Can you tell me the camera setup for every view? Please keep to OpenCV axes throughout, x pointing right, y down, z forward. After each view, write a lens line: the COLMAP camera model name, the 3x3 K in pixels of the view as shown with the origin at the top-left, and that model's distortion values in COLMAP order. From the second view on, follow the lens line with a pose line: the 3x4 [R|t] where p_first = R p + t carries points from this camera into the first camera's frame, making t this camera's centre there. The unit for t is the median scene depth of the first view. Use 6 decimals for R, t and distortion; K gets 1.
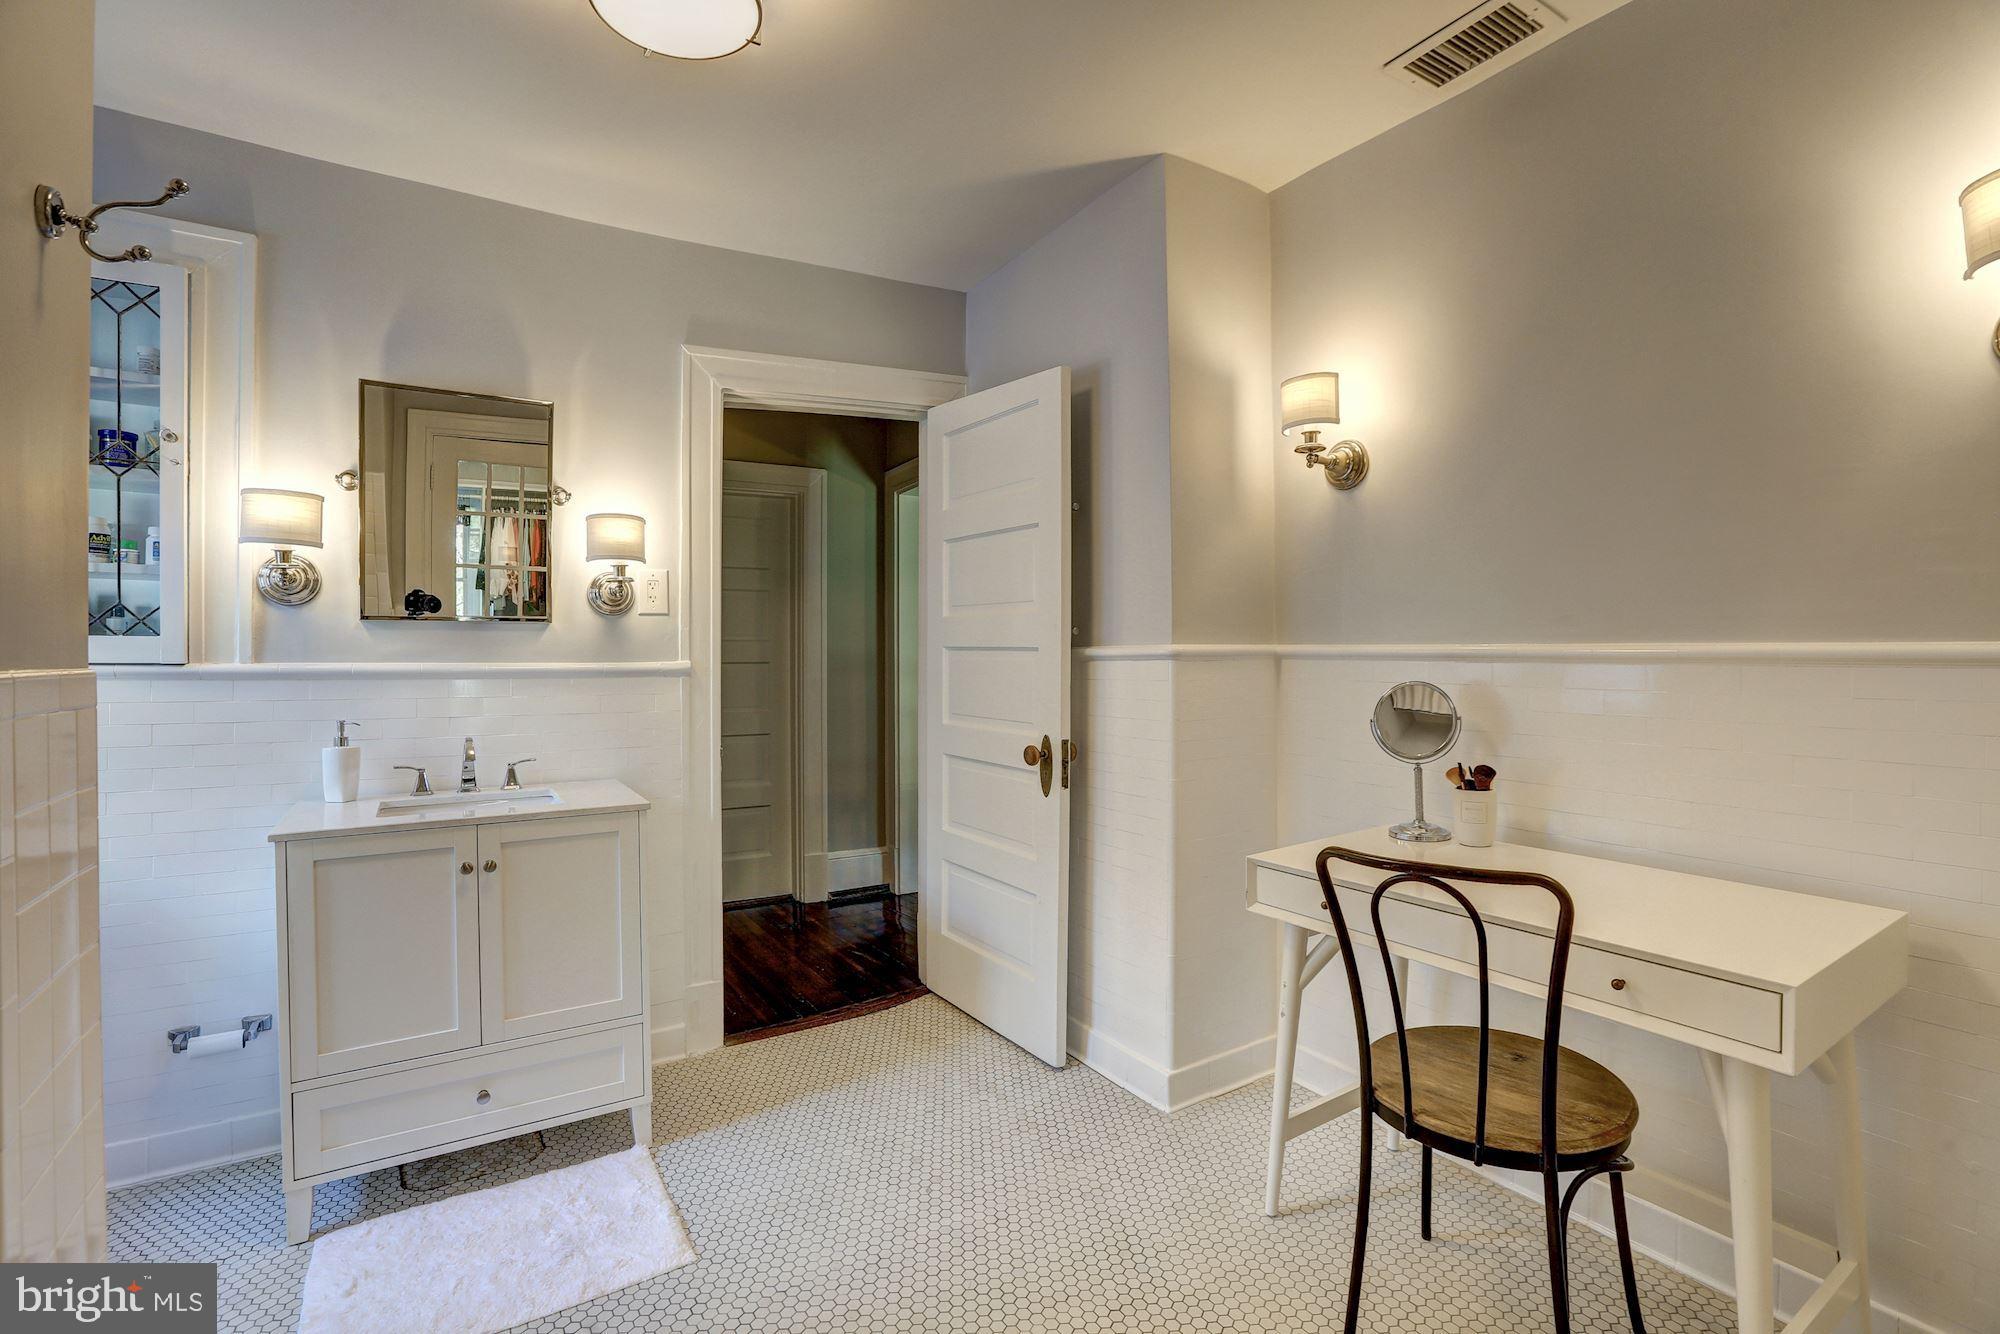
lens RADIAL K [[937.6, 0, 996.3], [0, 937.6, 656.2], [0, 0, 1]] dist [-0.015845, 0.001638]
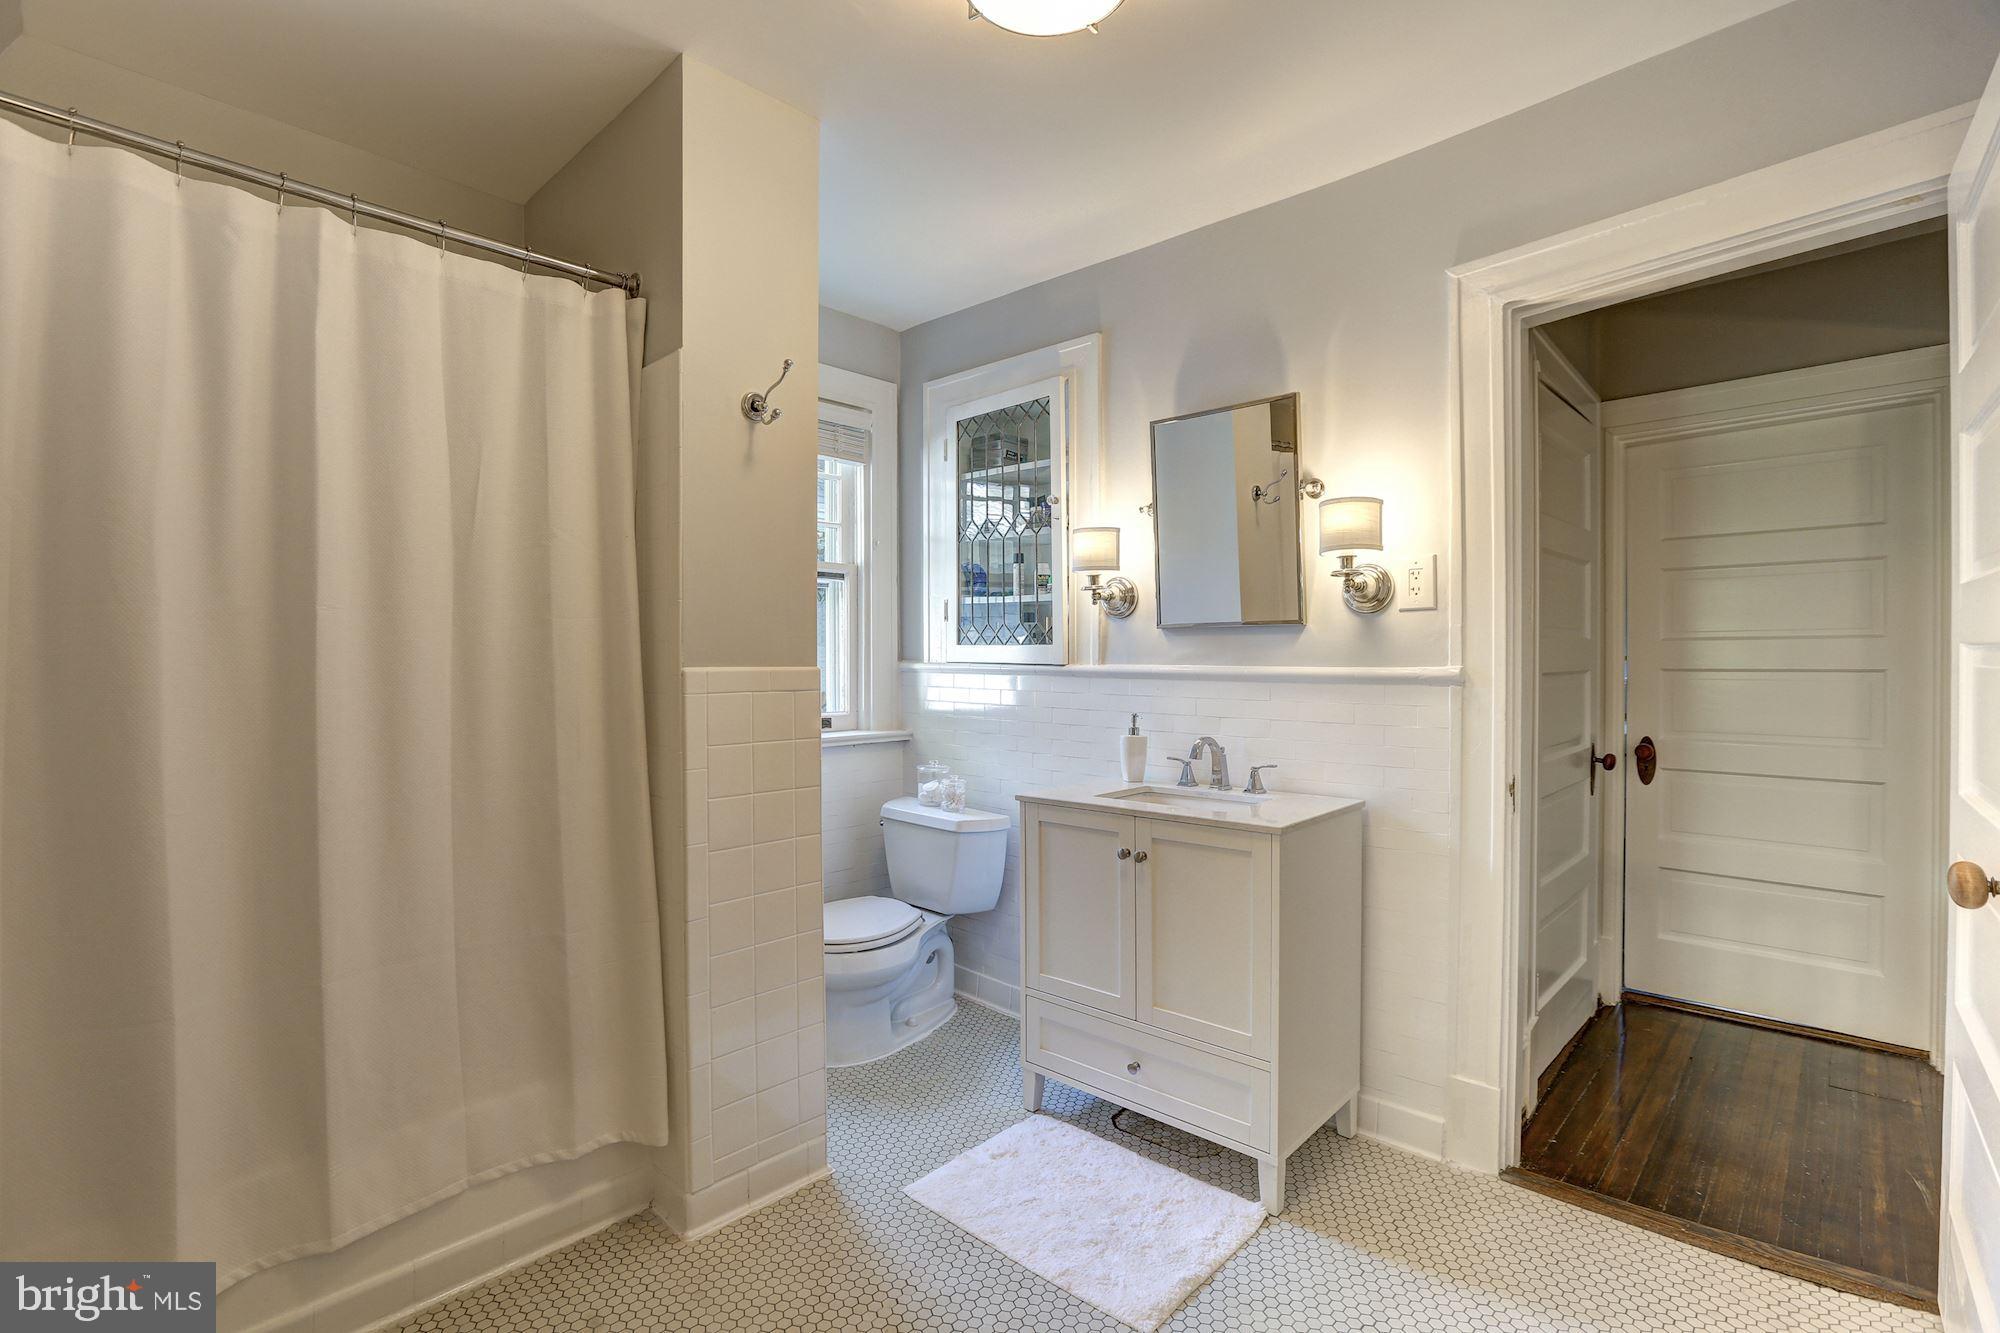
lens RADIAL K [[937.6, 0, 990.3], [0, 937.6, 663.0], [0, 0, 1]] dist [-0.015845, 0.001638]
pose [[0.240220, 0.008289, -0.970683, 0.418763], [0.000591, 0.999962, 0.008685, -0.006191], [0.970718, -0.002660, 0.240206, 0.526069]]
